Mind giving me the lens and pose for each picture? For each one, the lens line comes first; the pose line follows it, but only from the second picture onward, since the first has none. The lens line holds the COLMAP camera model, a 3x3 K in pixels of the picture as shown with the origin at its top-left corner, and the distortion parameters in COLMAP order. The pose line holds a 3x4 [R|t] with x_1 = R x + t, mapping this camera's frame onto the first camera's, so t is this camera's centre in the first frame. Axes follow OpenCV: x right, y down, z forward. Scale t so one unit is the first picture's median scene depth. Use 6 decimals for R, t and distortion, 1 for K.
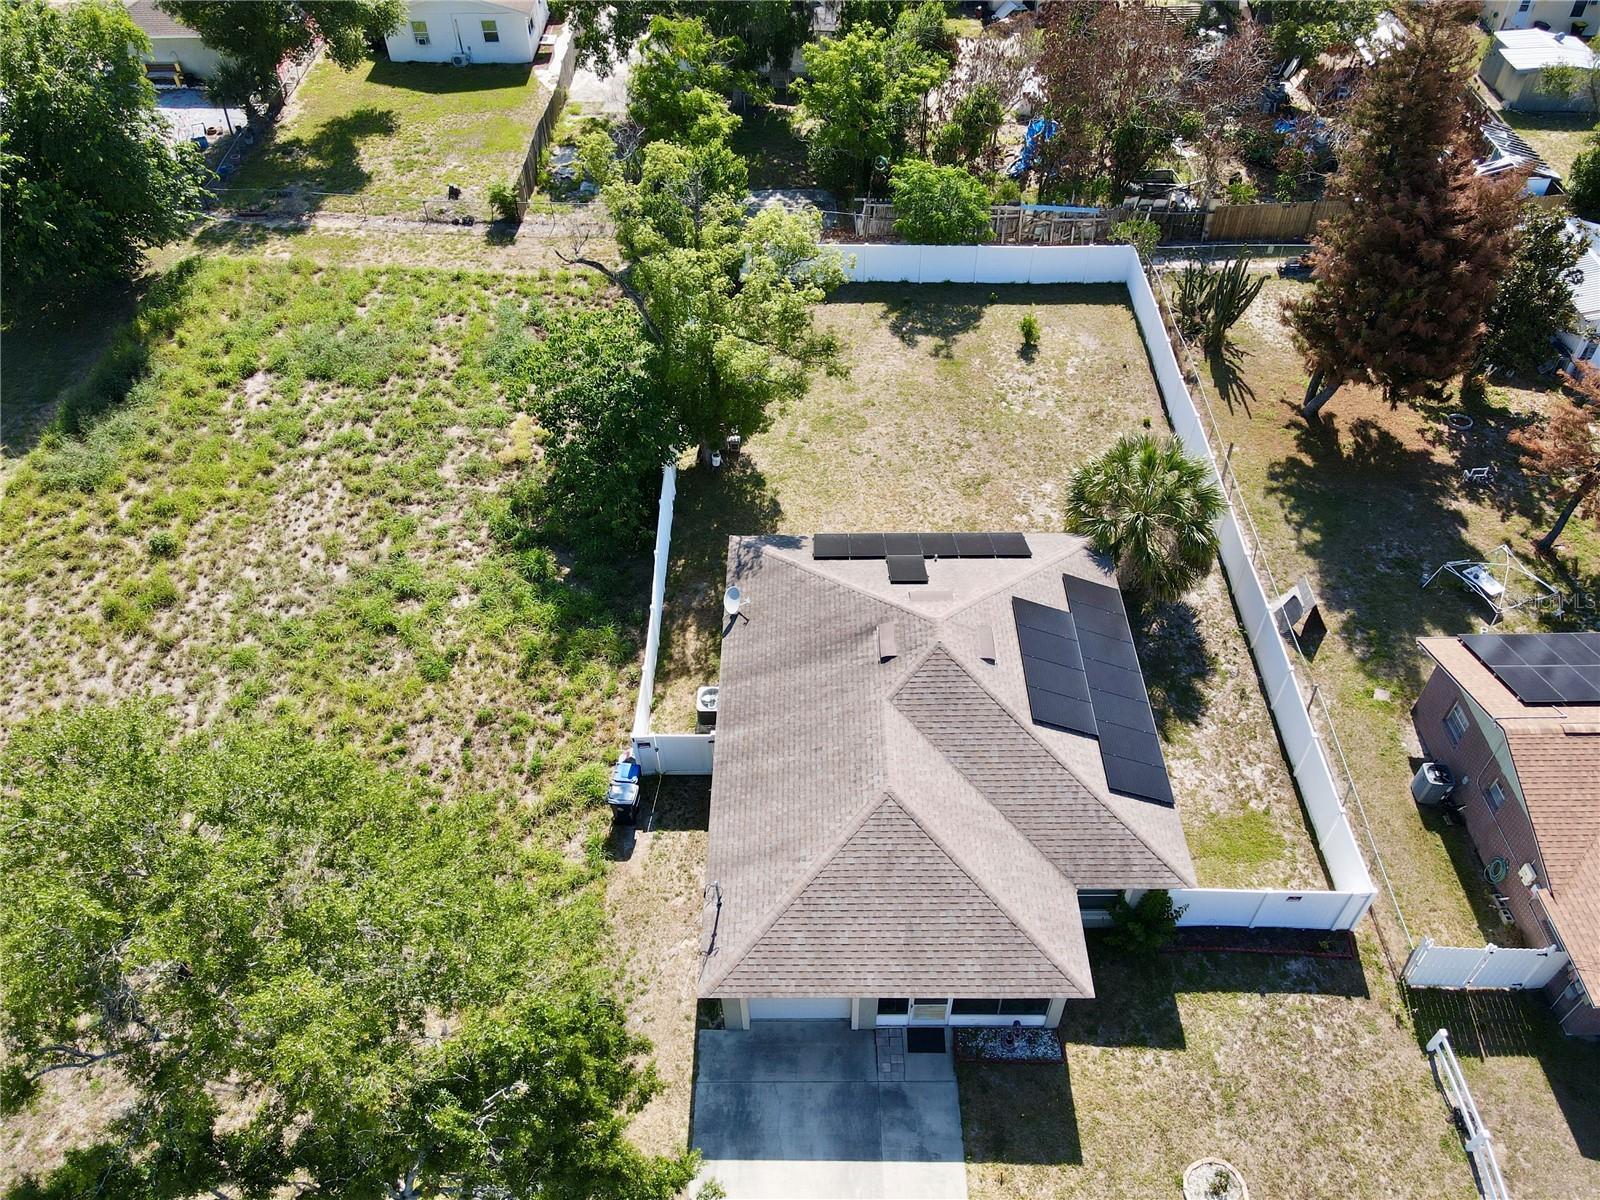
lens RADIAL K [[1167.9, 0, 797.3], [0, 1167.9, 601.3], [0, 0, 1]] dist [0.002246, 0.028324]
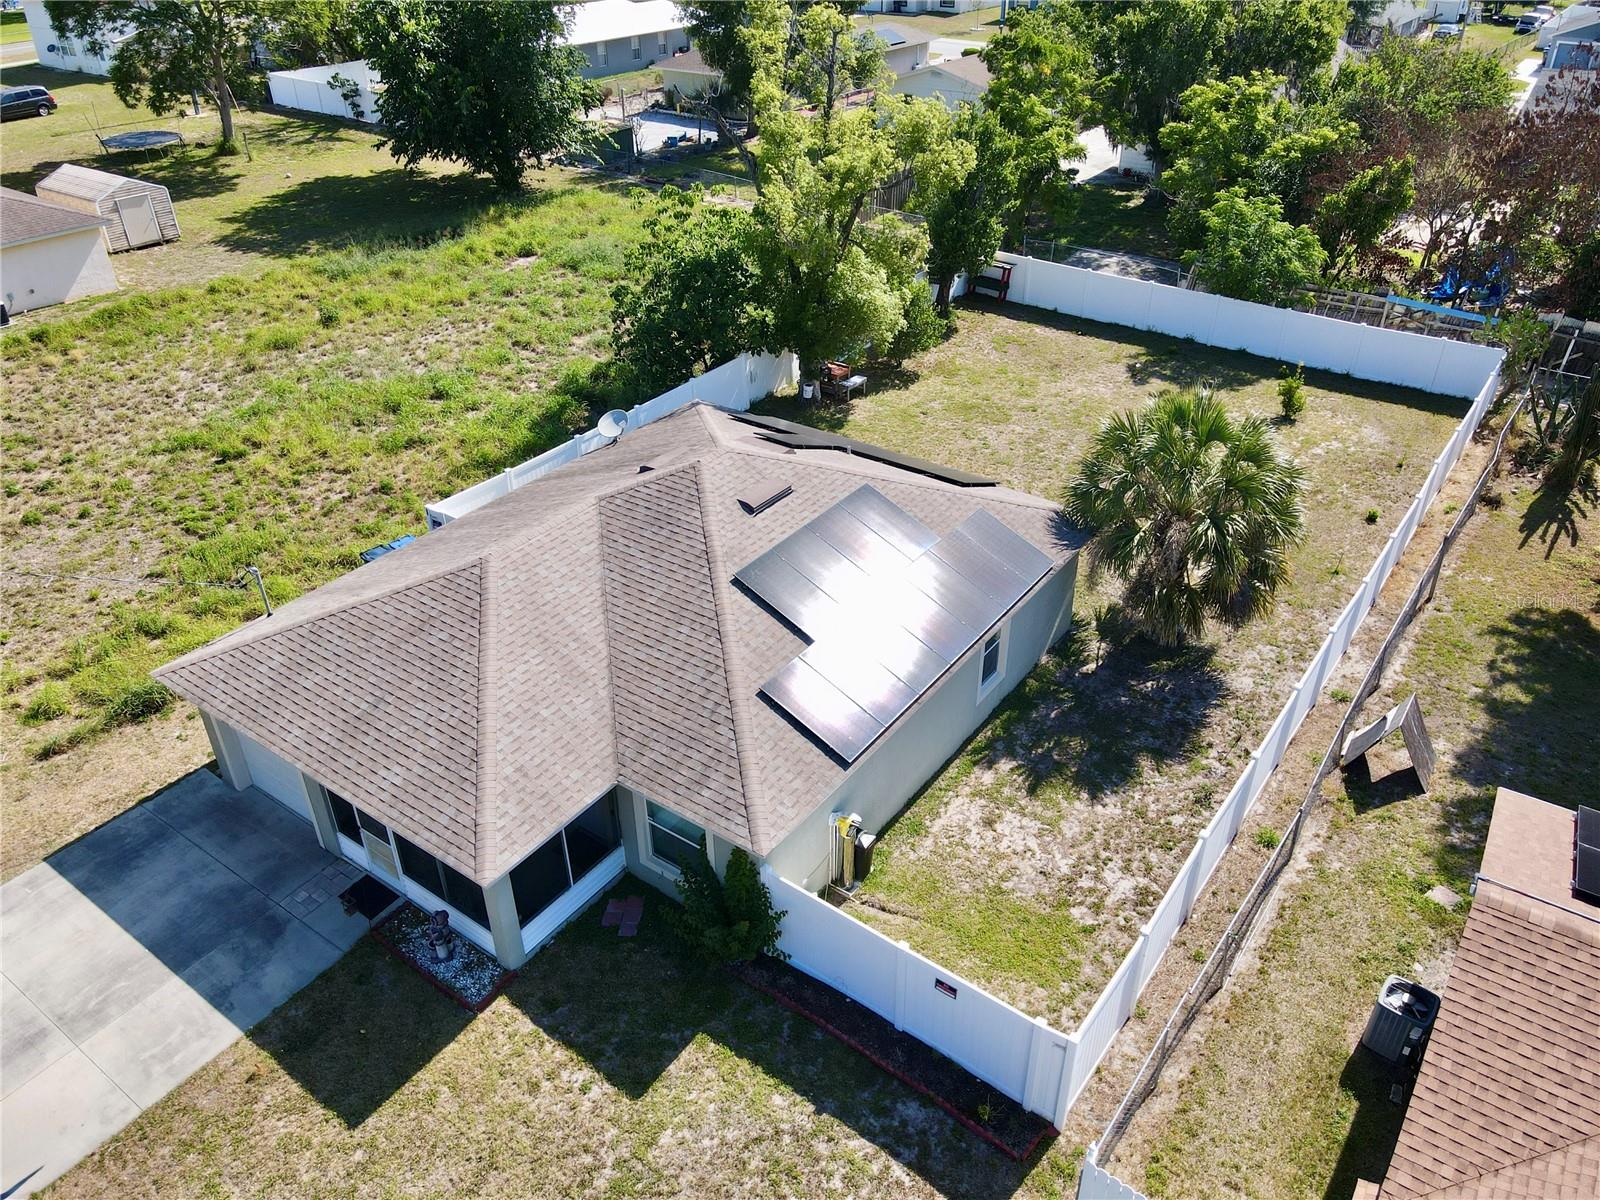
lens RADIAL K [[1167.9, 0, 797.3], [0, 1167.9, 601.3], [0, 0, 1]] dist [0.002246, 0.028324]
pose [[0.814056, 0.319150, -0.485238, 0.457712], [-0.420589, 0.900114, -0.113576, 0.141155], [0.400522, 0.296544, 0.866974, 0.332226]]
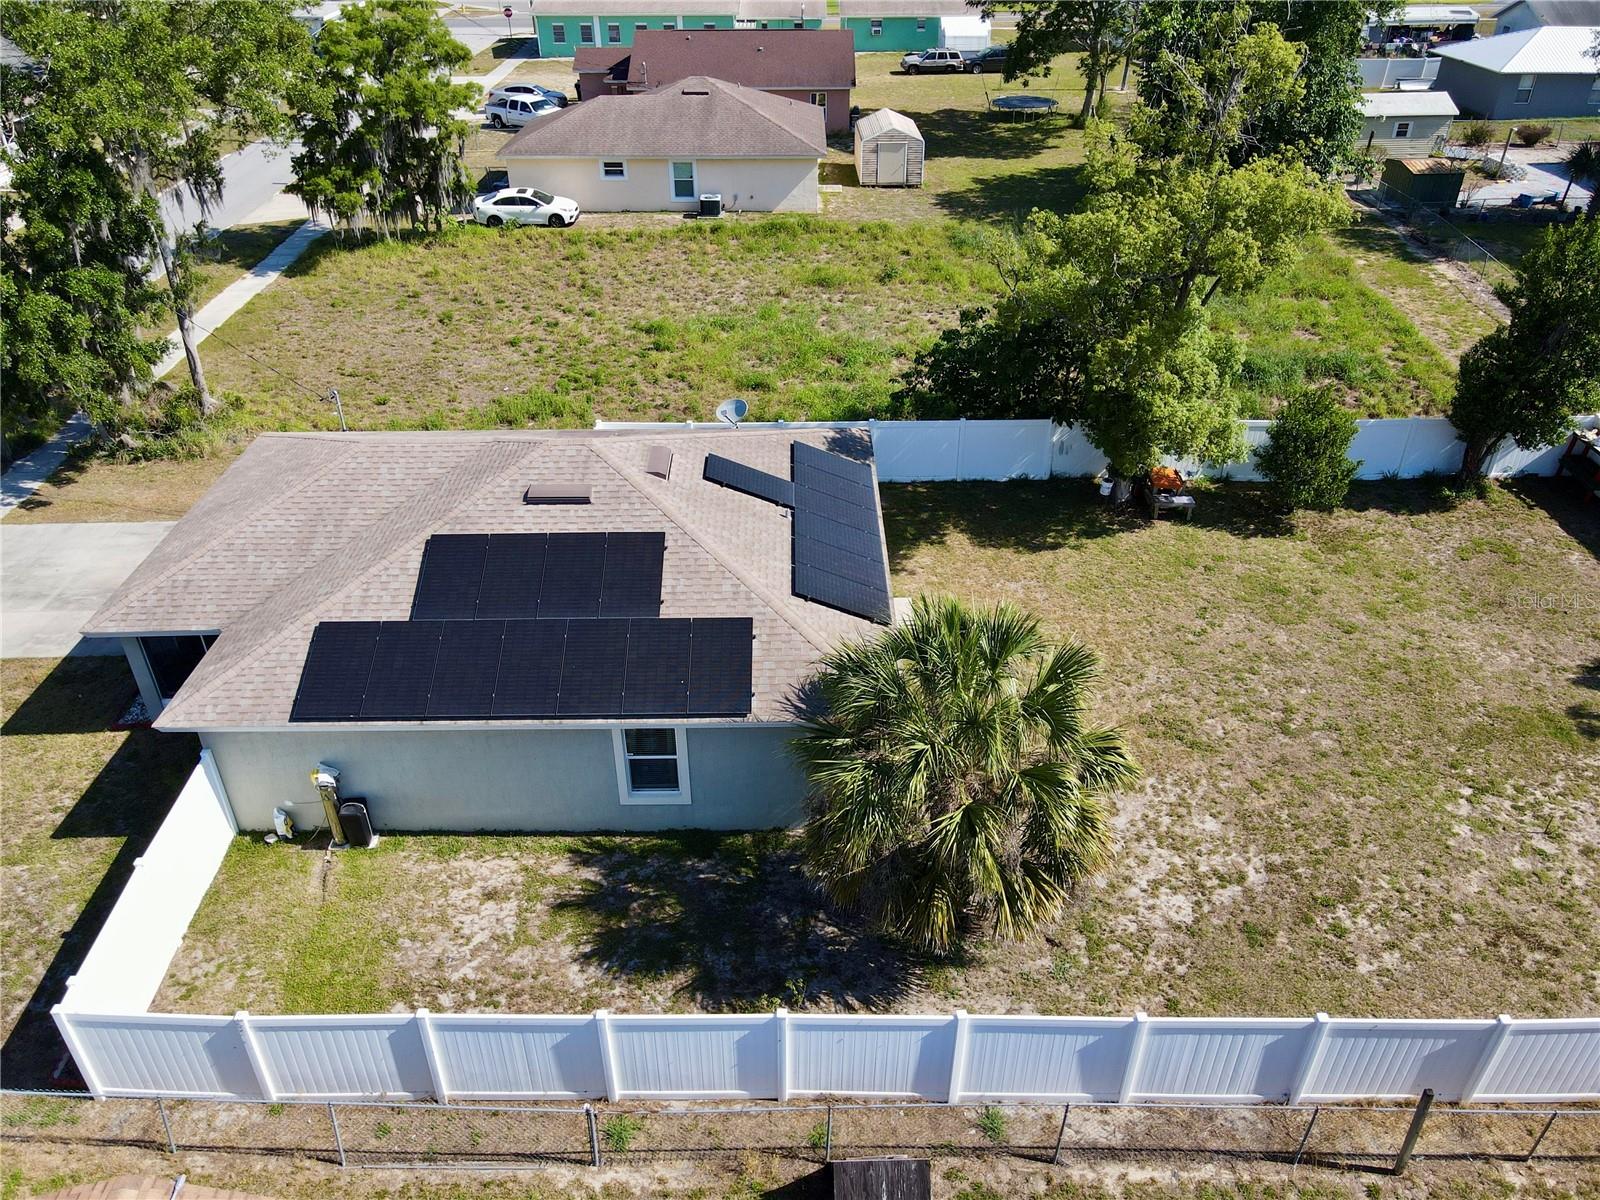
lens RADIAL K [[1167.4, 0, 804.5], [0, 1167.4, 598.8], [0, 0, 1]] dist [0.003858, 0.003620]
pose [[0.015002, 0.550092, -0.834969, 0.663550], [-0.717982, 0.587113, 0.373900, -0.250704], [0.695900, 0.593883, 0.403764, 0.710582]]
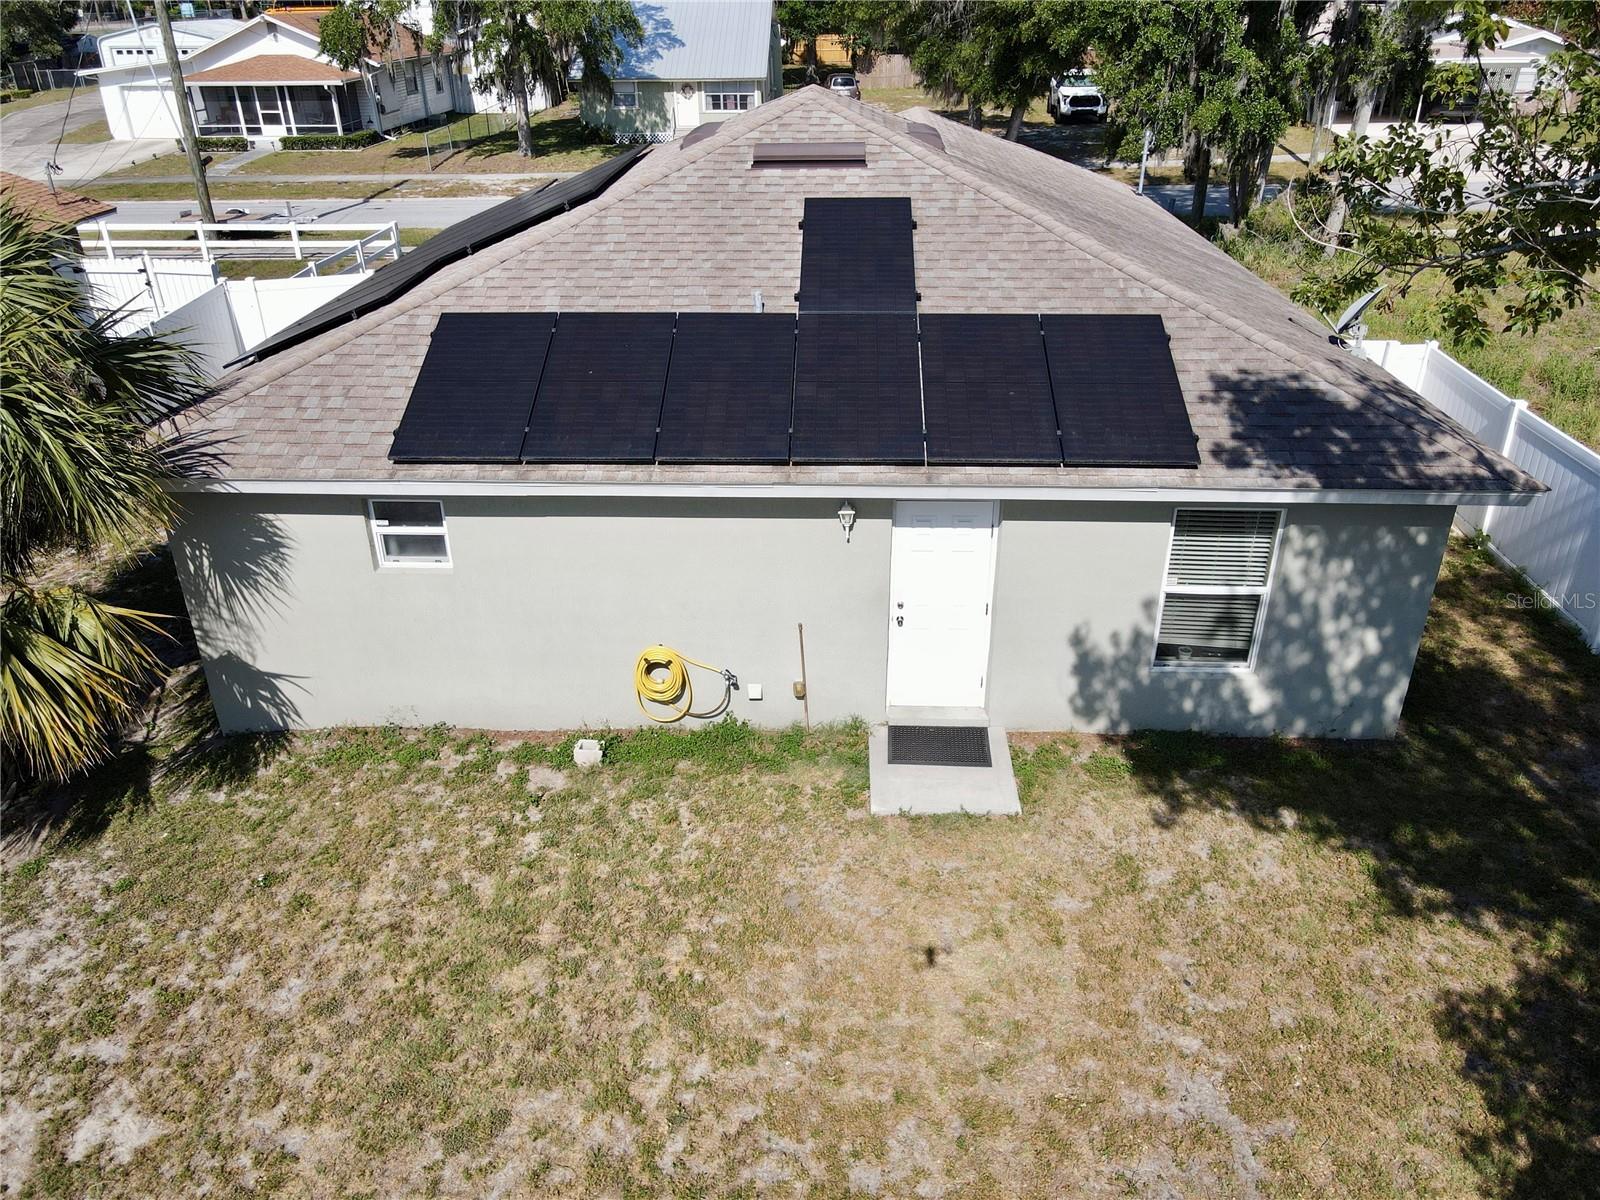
lens RADIAL K [[1172.7, 0, 804.4], [0, 1172.7, 590.0], [0, 0, 1]] dist [0.014151, 0.000268]
pose [[-0.999470, -0.001785, 0.032518, 0.089720], [0.030517, 0.297385, 0.954270, -0.292690], [-0.011374, 0.954756, -0.297172, 1.083714]]
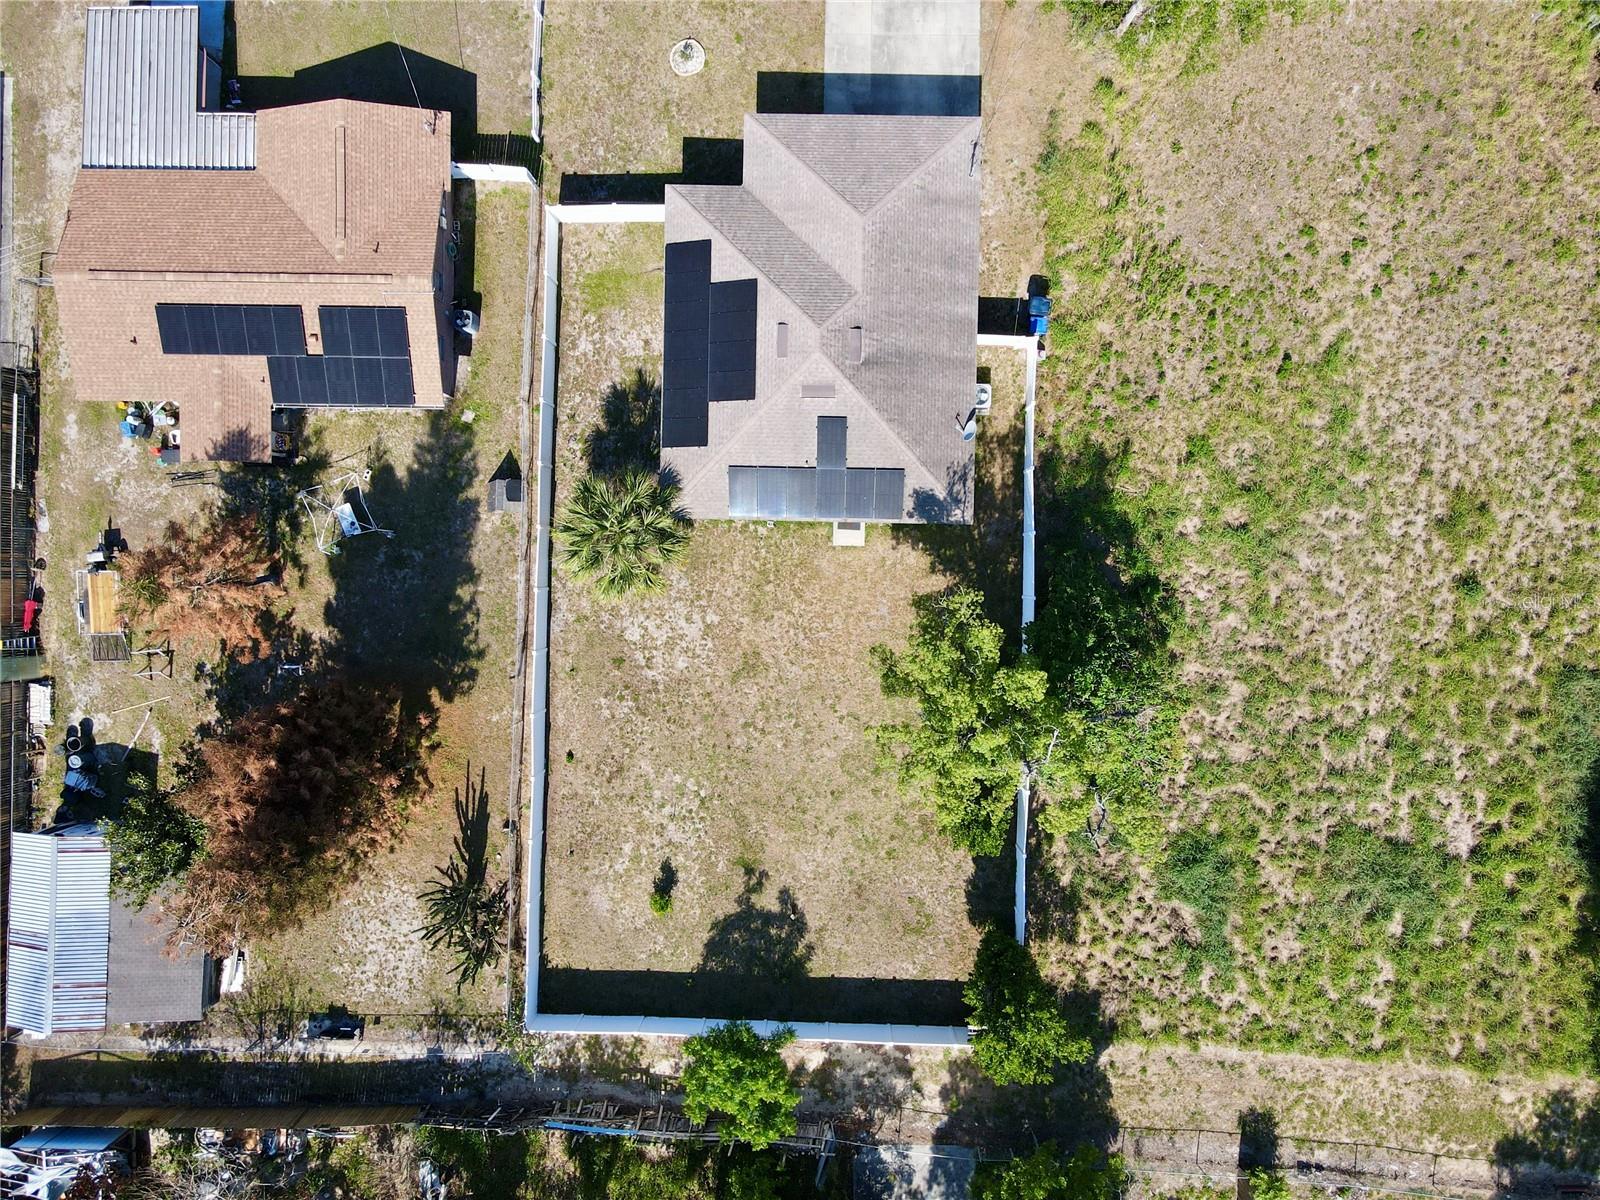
lens RADIAL K [[1172.7, 0, 804.4], [0, 1172.7, 590.0], [0, 0, 1]] dist [0.014151, 0.000268]
pose [[-0.999453, -0.014896, 0.029516, 0.076448], [0.031136, -0.724300, 0.688782, -0.924776], [0.011118, 0.689324, 0.724367, 0.177197]]
